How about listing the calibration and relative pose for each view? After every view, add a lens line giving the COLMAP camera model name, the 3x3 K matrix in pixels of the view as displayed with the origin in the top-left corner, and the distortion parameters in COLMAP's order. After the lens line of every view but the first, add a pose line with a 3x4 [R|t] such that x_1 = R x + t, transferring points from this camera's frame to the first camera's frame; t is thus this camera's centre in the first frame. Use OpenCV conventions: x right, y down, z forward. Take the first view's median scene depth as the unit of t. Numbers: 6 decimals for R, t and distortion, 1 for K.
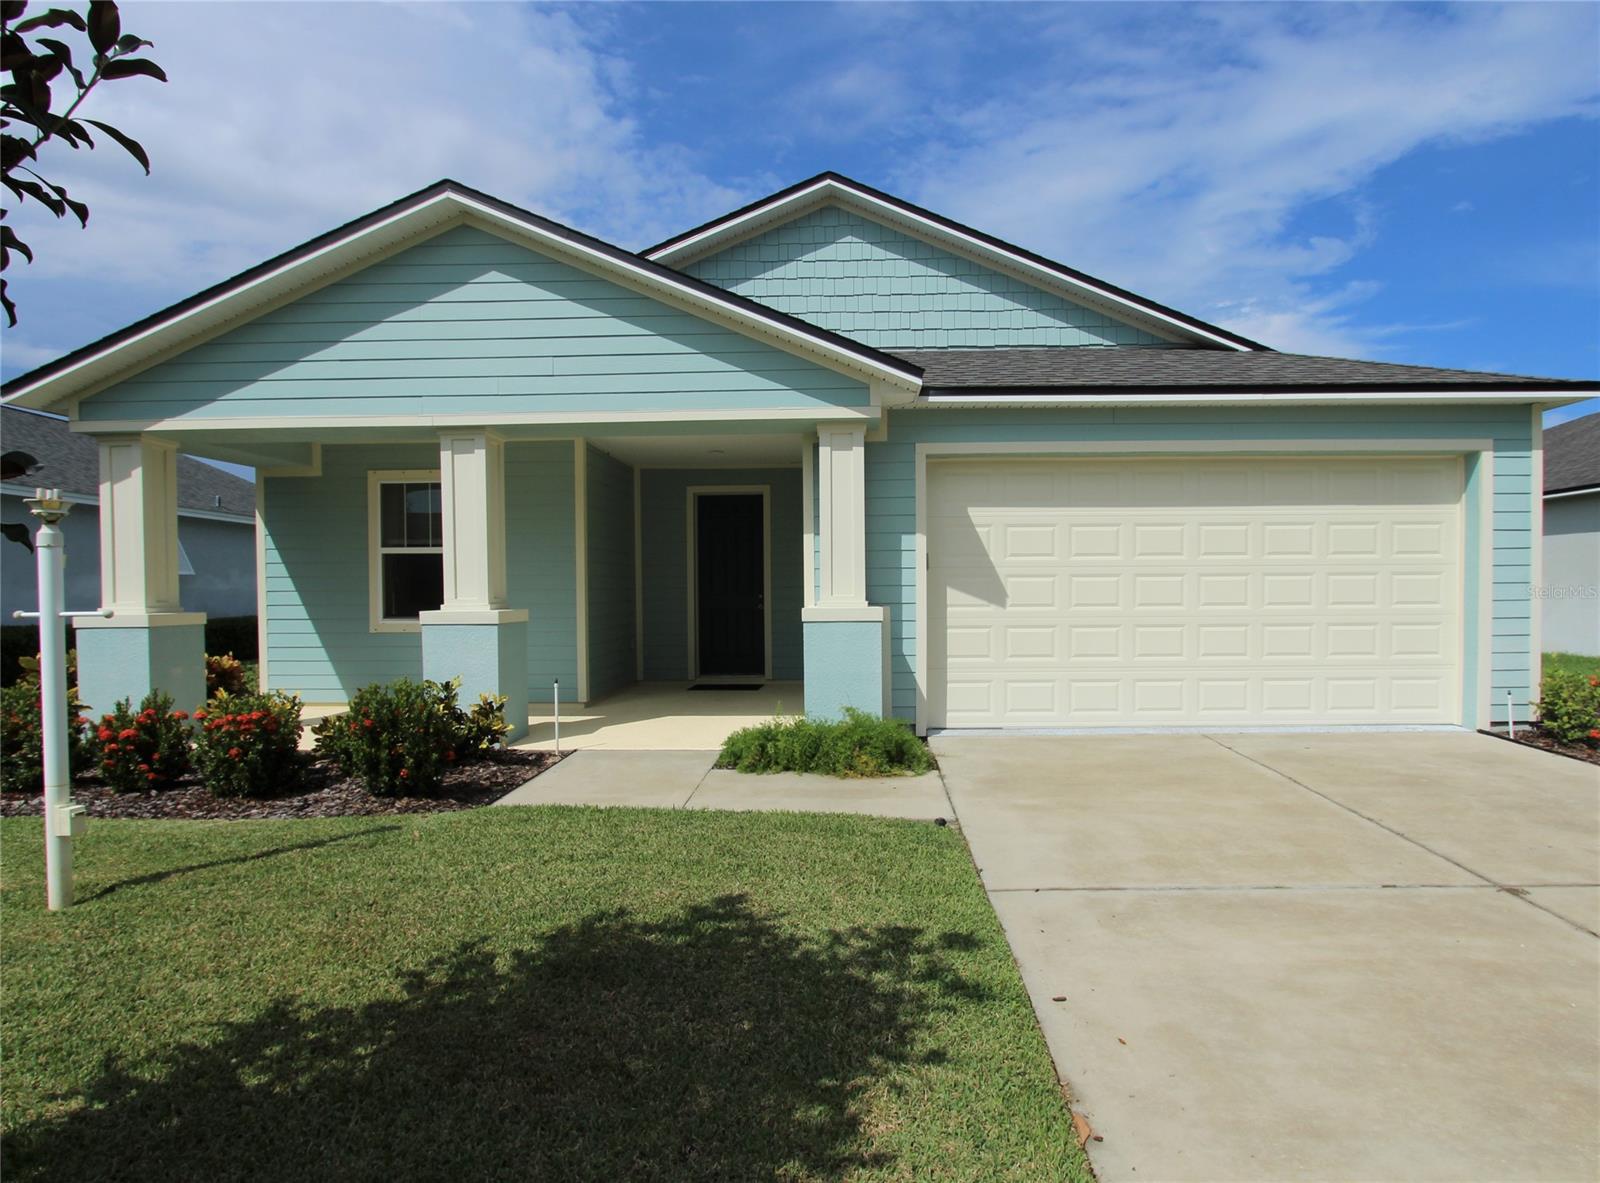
lens RADIAL K [[825.1, 0, 813.6], [0, 825.1, 595.2], [0, 0, 1]] dist [-0.008510, -0.002311]
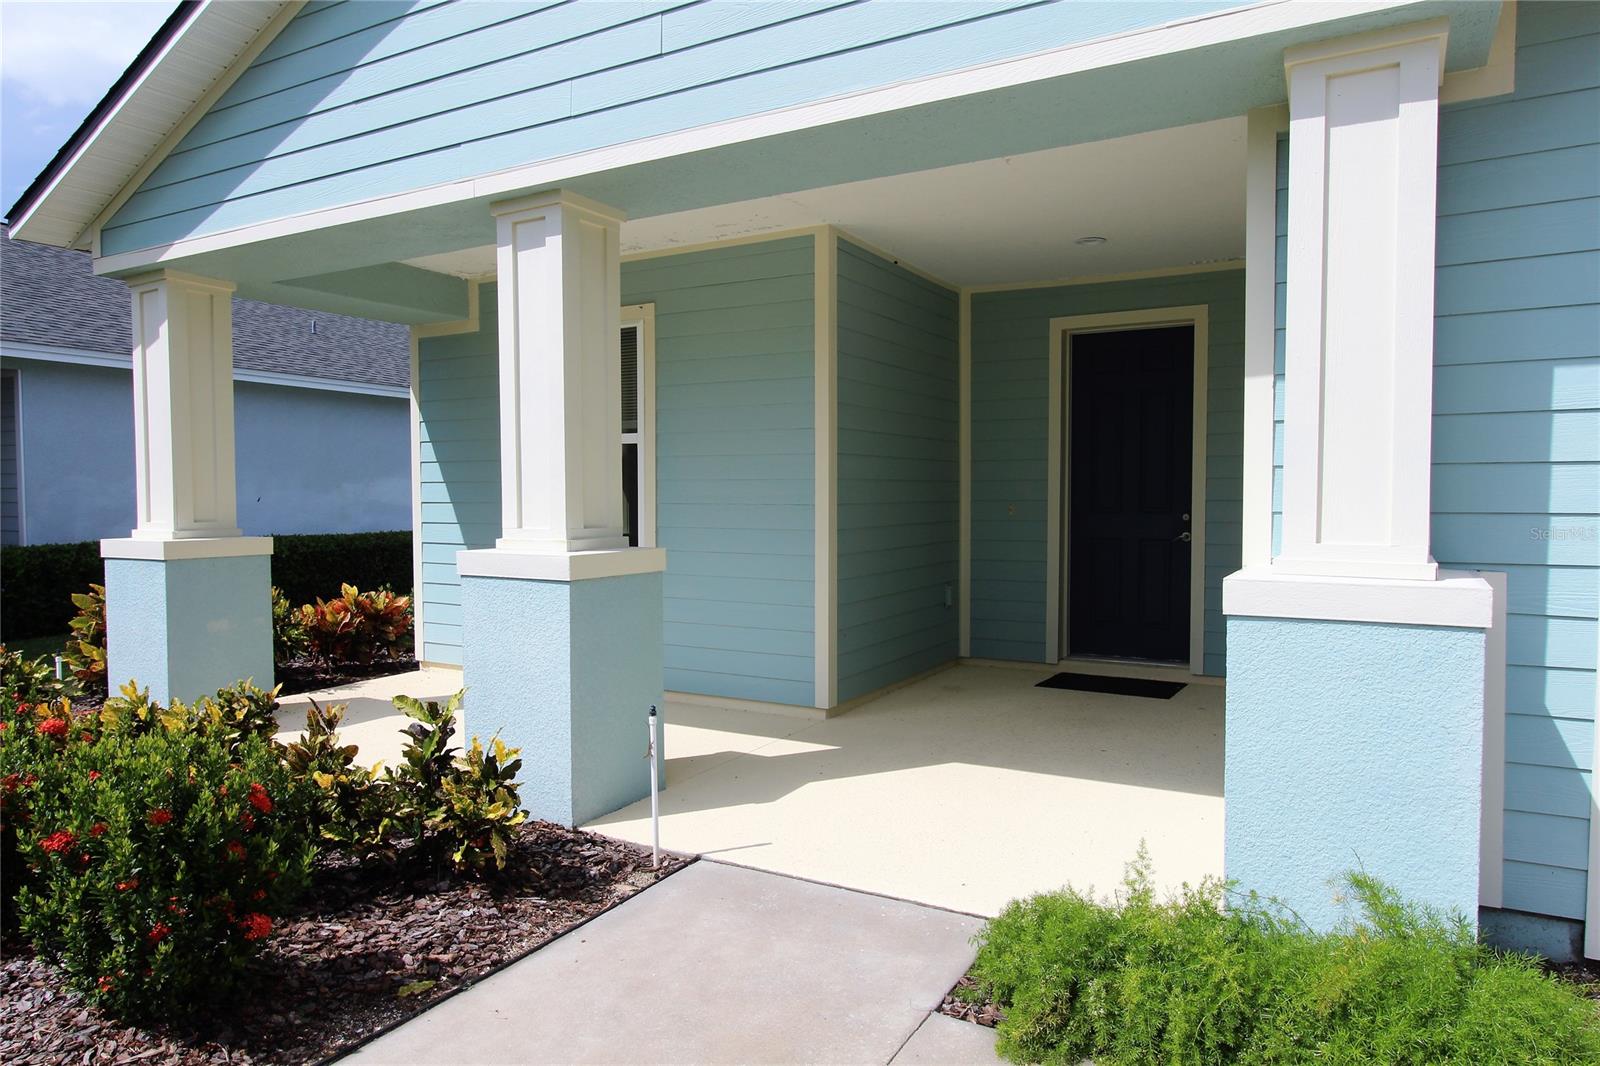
lens RADIAL K [[1015.6, 0, 805.6], [0, 1015.6, 540.7], [0, 0, 1]] dist [-0.015839, 0.000861]
pose [[0.892347, 0.027328, -0.450522, 0.020042], [-0.008520, 0.999007, 0.043723, -0.016949], [0.451270, -0.035178, 0.891694, 0.499094]]
